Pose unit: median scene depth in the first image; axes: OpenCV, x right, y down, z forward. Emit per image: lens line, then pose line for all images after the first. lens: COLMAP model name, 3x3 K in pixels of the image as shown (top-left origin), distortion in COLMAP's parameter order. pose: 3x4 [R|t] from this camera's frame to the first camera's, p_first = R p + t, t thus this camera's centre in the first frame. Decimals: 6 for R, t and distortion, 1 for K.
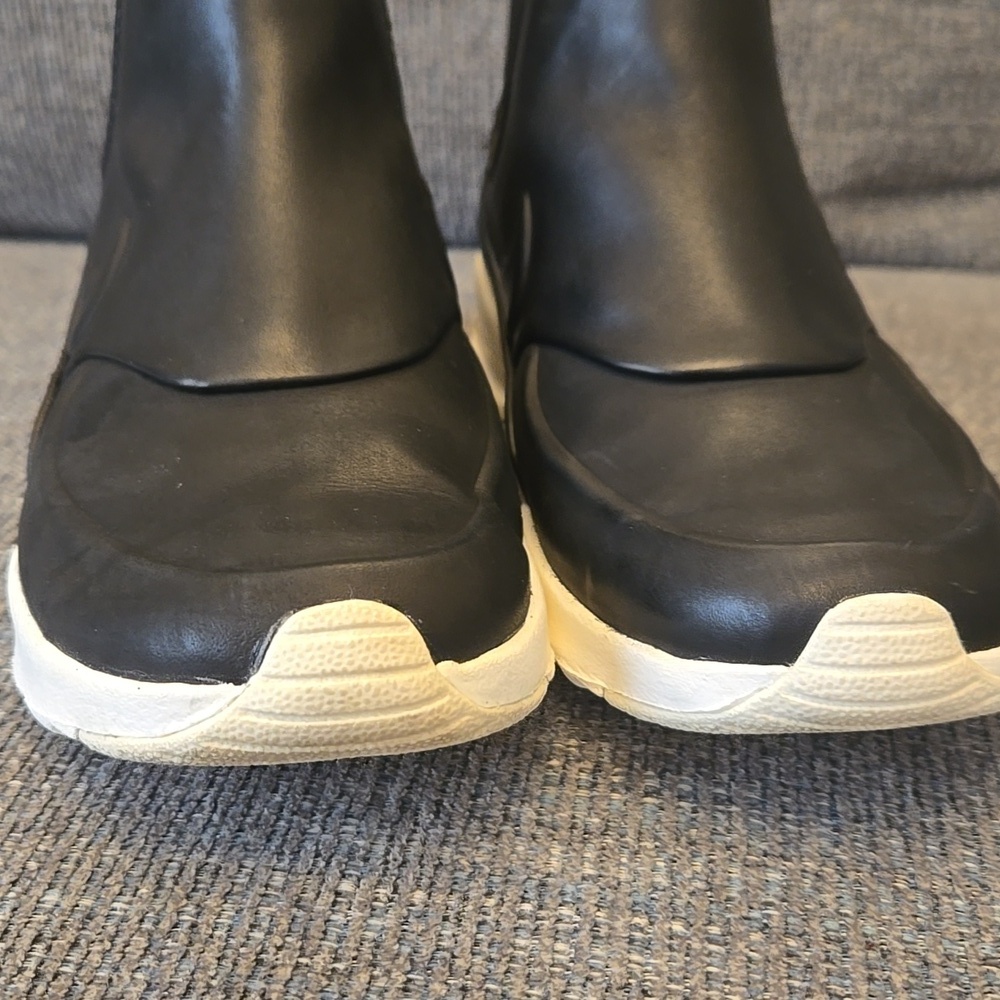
lens RADIAL K [[1498.8, 0, 500.0], [0, 1498.8, 500.0], [0, 0, 1]] dist [0.090257, -0.204769]
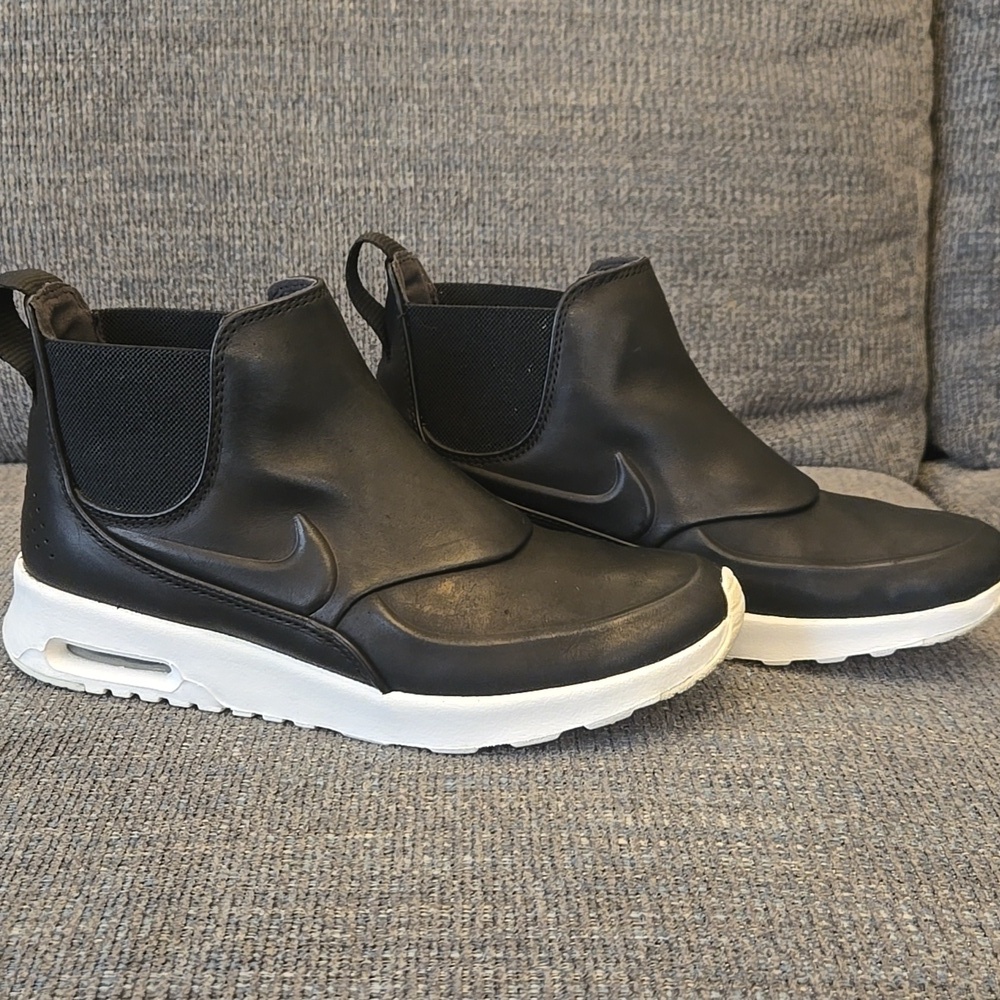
lens RADIAL K [[1484.9, 0, 500.0], [0, 1484.9, 500.0], [0, 0, 1]] dist [0.057119, -0.010098]
pose [[0.987210, -0.036760, 0.155127, -0.515364], [0.052496, 0.993742, -0.098596, 0.010374], [-0.150532, 0.105478, 0.982962, -0.822847]]
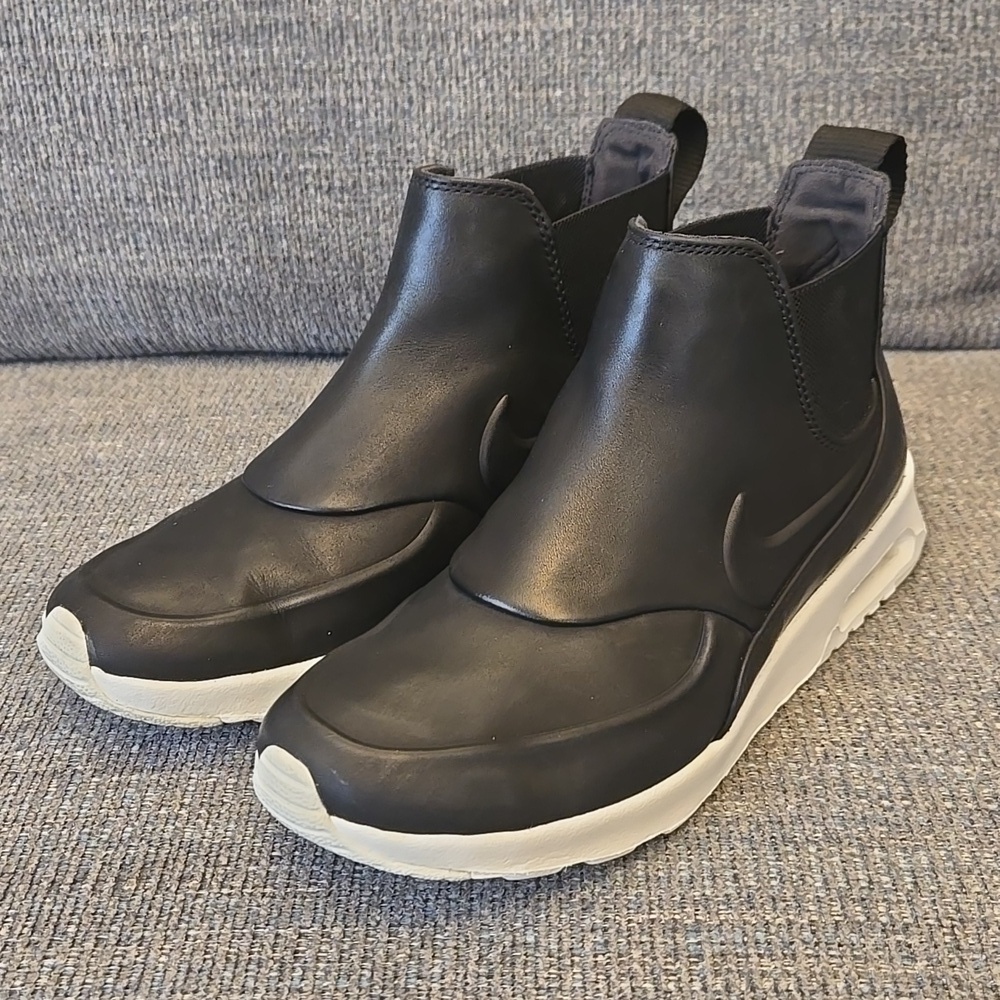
lens RADIAL K [[1484.9, 0, 500.0], [0, 1484.9, 500.0], [0, 0, 1]] dist [0.057119, -0.010098]
pose [[0.992867, -0.077686, 0.090441, -0.597158], [0.068164, 0.992240, 0.103991, -0.451475], [-0.097817, -0.097084, 0.990458, -0.338303]]
